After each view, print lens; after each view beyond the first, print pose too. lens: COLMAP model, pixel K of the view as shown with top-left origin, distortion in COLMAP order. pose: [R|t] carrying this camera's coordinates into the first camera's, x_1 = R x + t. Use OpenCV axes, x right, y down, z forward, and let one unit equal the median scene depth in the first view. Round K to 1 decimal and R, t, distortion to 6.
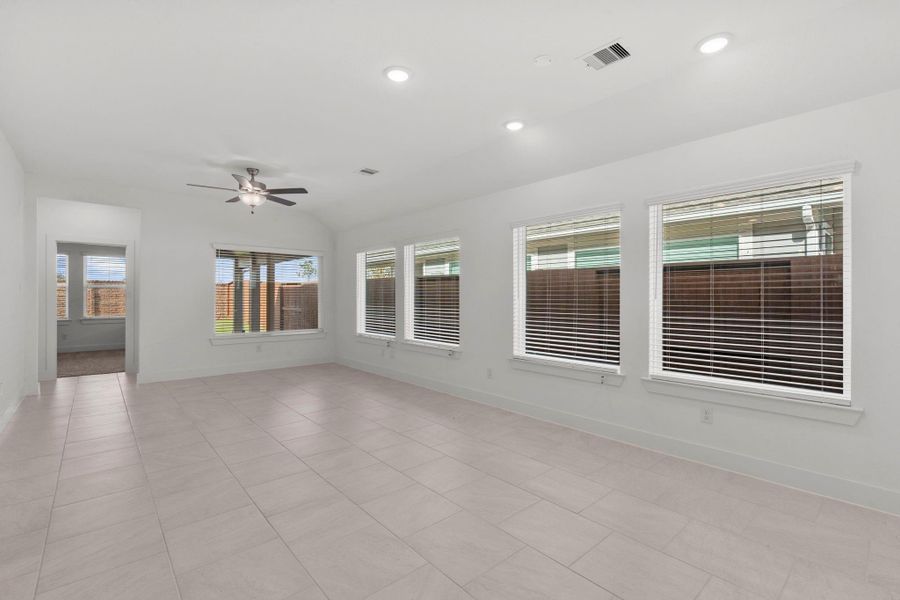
lens RADIAL K [[415.4, 0, 450.7], [0, 415.4, 297.5], [0, 0, 1]] dist [0.000138, 0.000407]
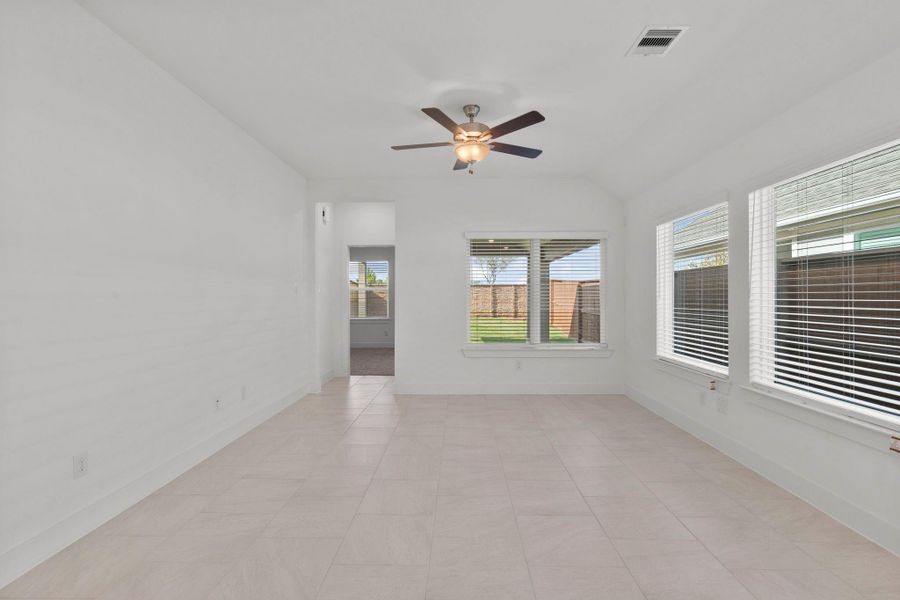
lens RADIAL K [[415.4, 0, 451.0], [0, 415.4, 296.9], [0, 0, 1]] dist [0.000138, 0.000407]
pose [[0.737450, 0.001277, -0.675400, -0.037036], [-0.002663, 0.999996, -0.001018, -0.002088], [0.675396, 0.002549, 0.737451, 0.374274]]
